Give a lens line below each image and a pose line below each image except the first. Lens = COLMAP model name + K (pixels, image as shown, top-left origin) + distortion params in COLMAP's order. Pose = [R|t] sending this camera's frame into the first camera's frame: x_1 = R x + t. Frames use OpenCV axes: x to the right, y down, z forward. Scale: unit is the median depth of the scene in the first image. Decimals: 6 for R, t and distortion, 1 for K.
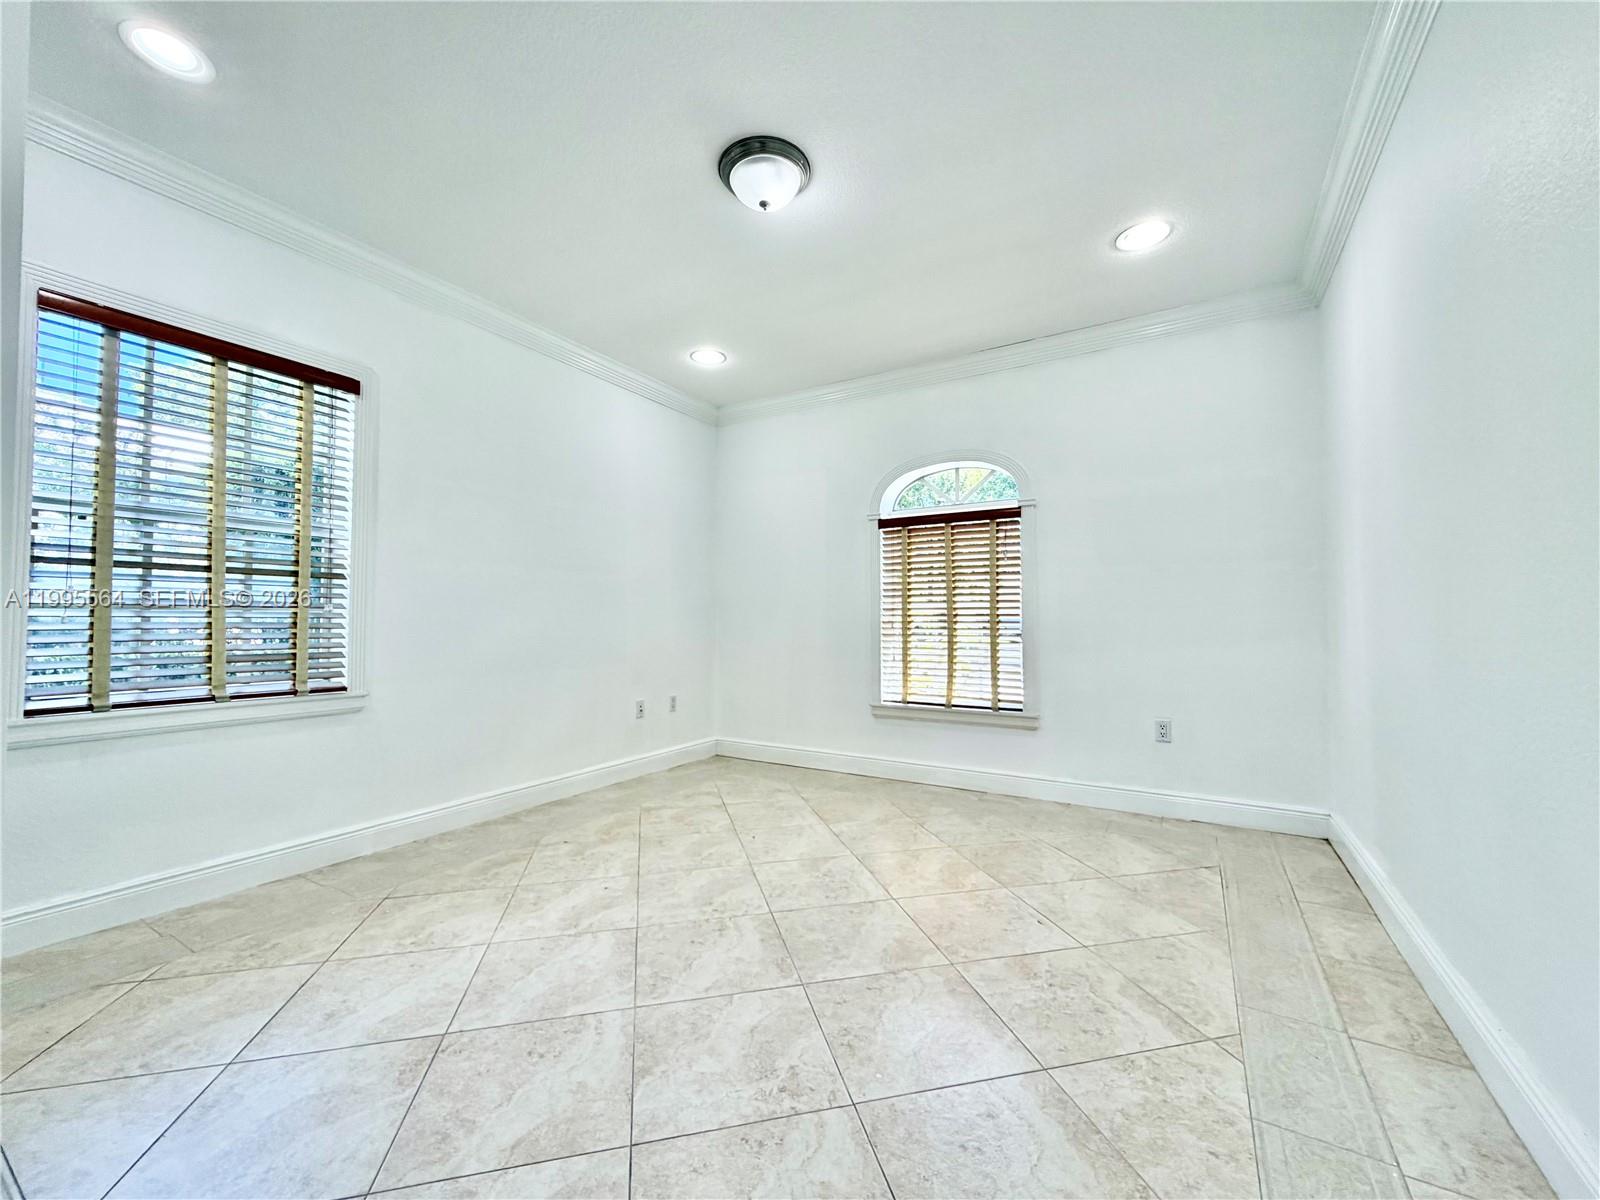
lens RADIAL K [[639.5, 0, 796.7], [0, 639.5, 599.4], [0, 0, 1]] dist [0.000458, 0.000317]
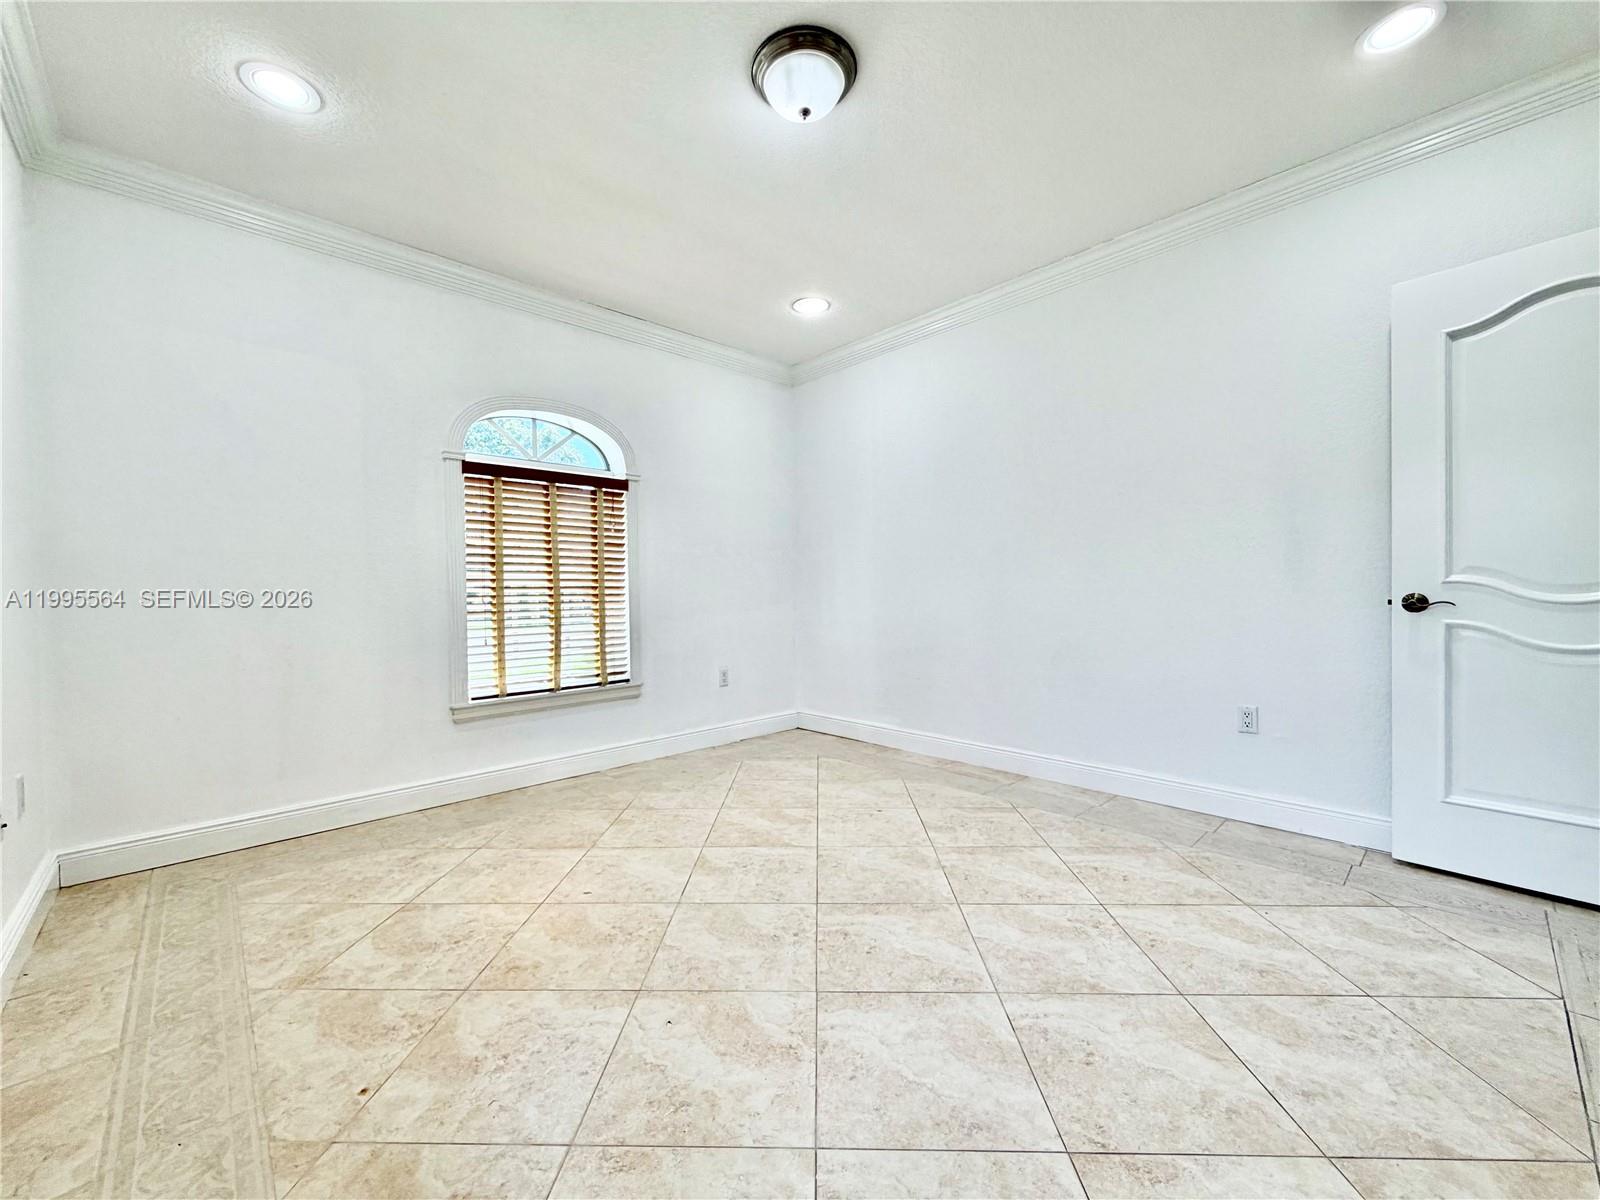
lens RADIAL K [[639.5, 0, 796.7], [0, 639.5, 599.4], [0, 0, 1]] dist [0.000458, 0.000317]
pose [[0.261692, -0.016858, 0.965004, -0.701639], [-0.019230, 0.999558, 0.022676, 0.019413], [-0.964960, -0.024492, 0.261252, 0.594985]]
